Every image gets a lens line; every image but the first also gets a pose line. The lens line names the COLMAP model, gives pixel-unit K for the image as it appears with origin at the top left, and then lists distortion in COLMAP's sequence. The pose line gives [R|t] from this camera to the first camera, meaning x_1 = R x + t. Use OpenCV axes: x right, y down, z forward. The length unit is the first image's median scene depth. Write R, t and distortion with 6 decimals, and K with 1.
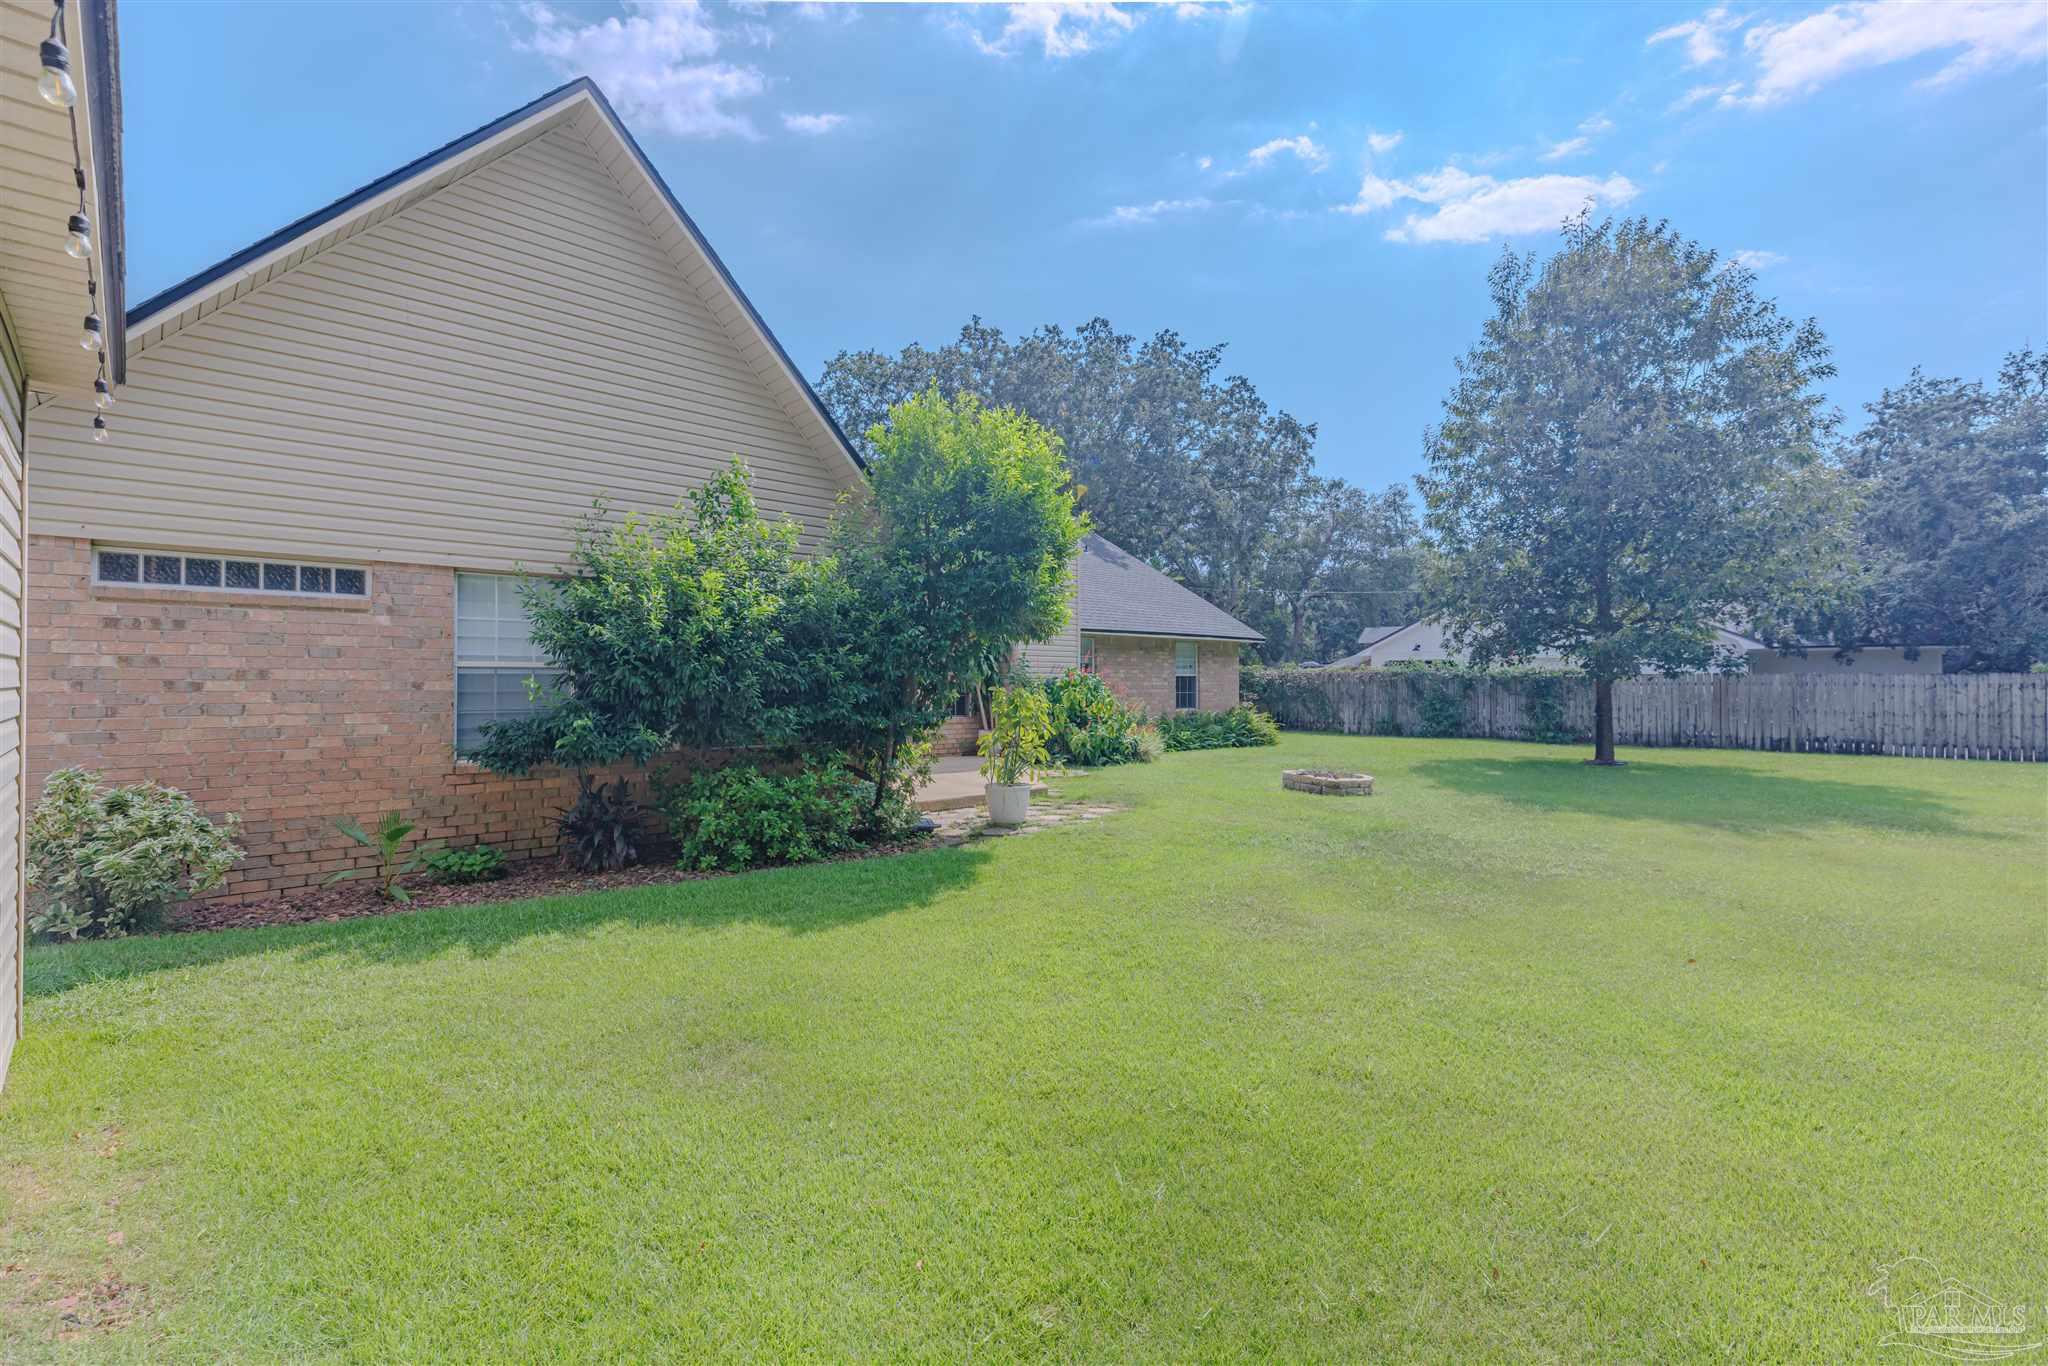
lens RADIAL K [[914.5, 0, 1023.1], [0, 914.5, 683.6], [0, 0, 1]] dist [0.004229, -0.000266]
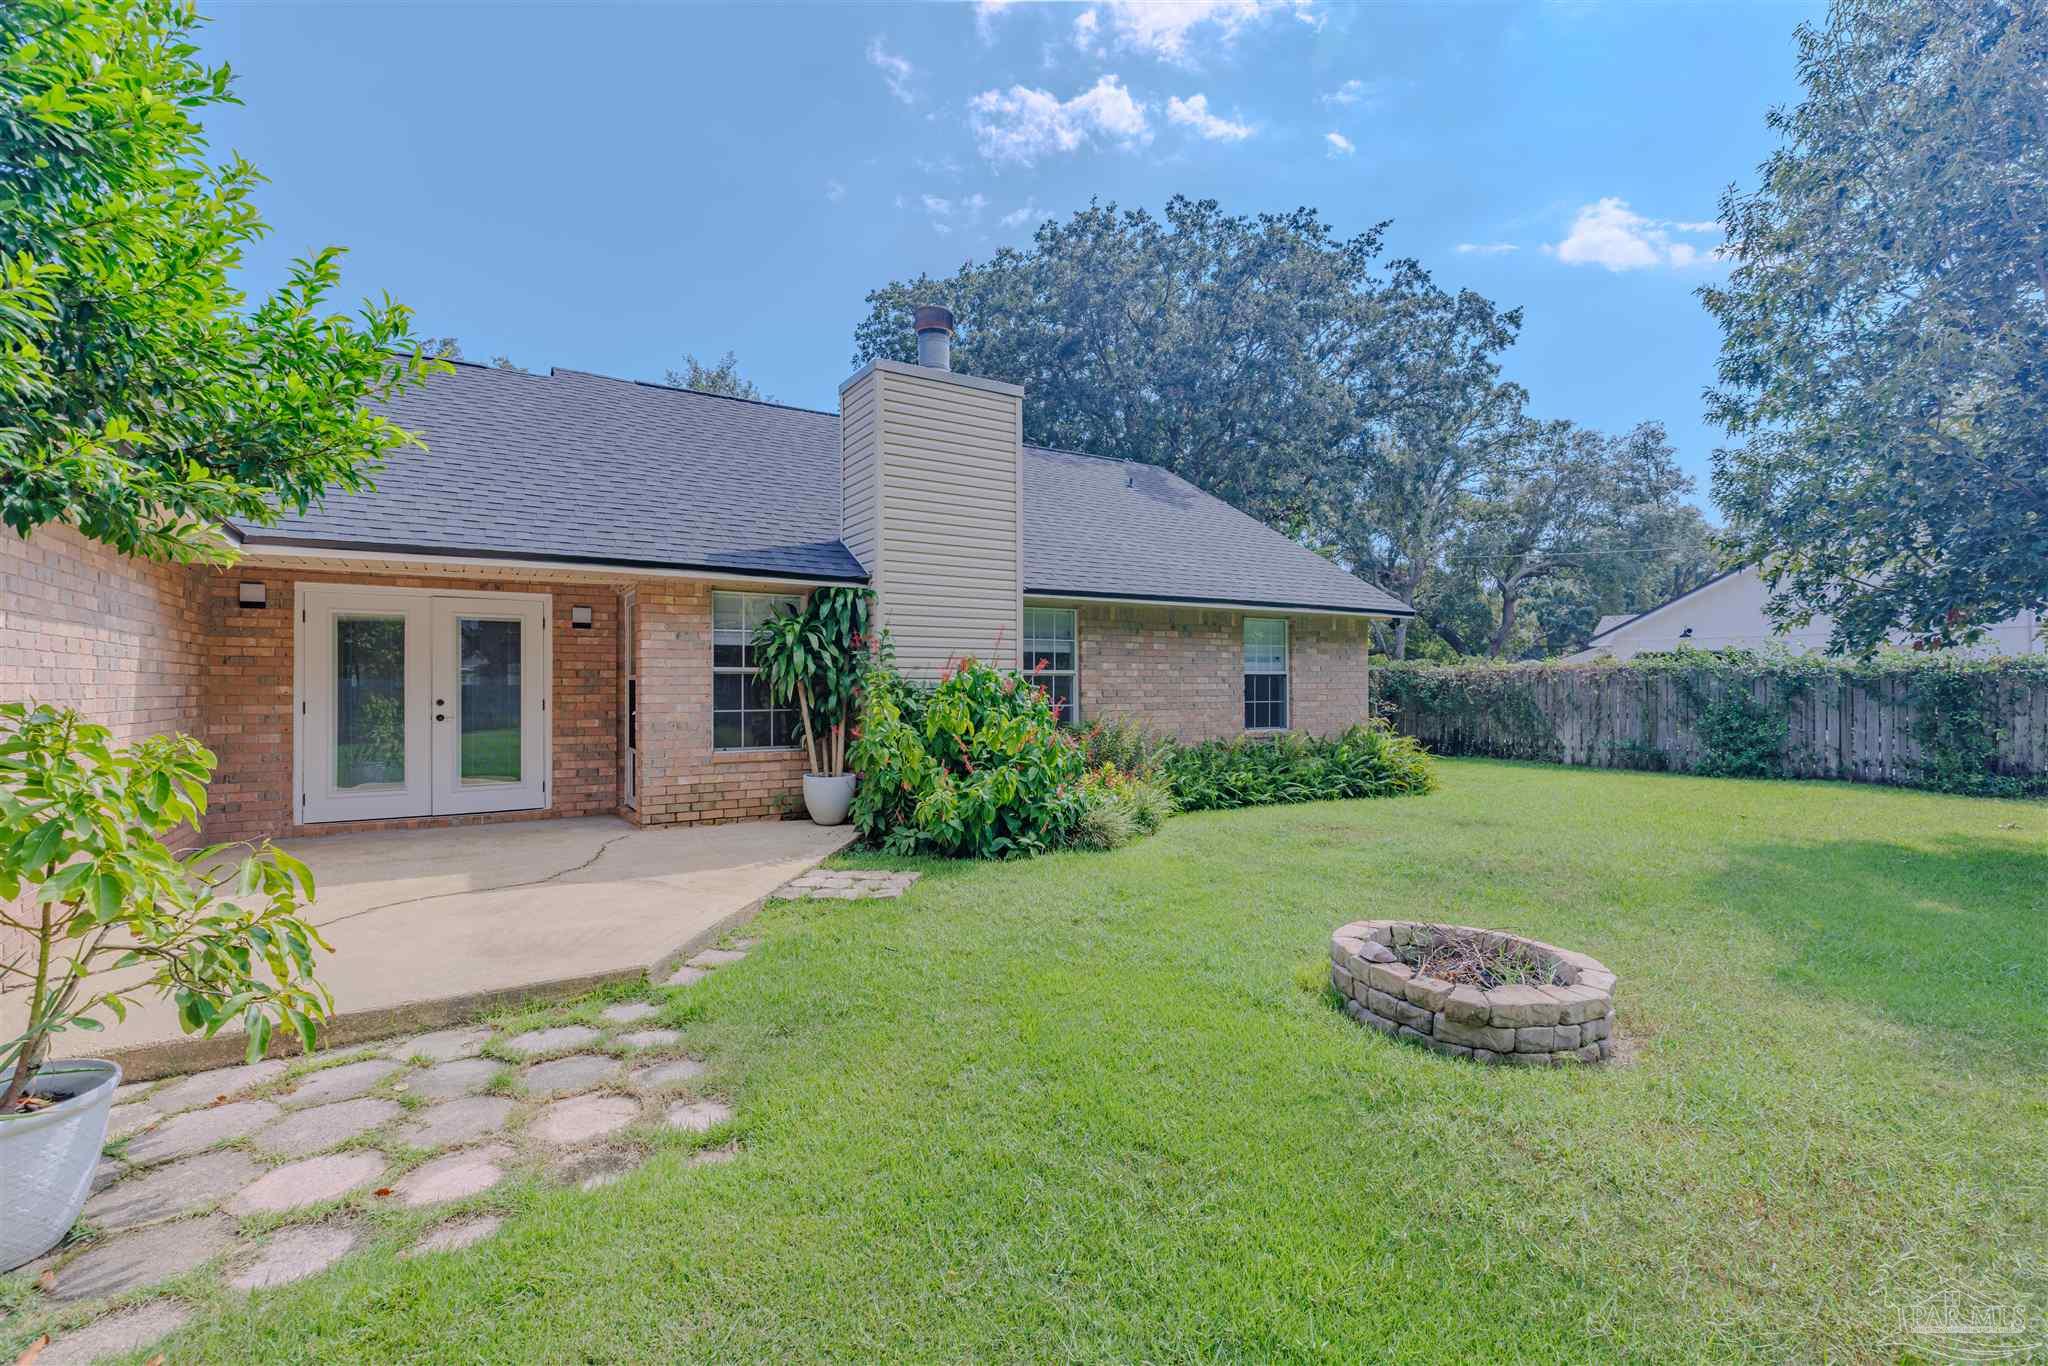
lens RADIAL K [[914.5, 0, 1024.8], [0, 914.5, 684.2], [0, 0, 1]] dist [0.004229, -0.000266]
pose [[0.978648, -0.002439, -0.205529, 0.125706], [0.001845, 0.999994, -0.003078, -0.000333], [0.205536, 0.002633, 0.978646, 0.327627]]
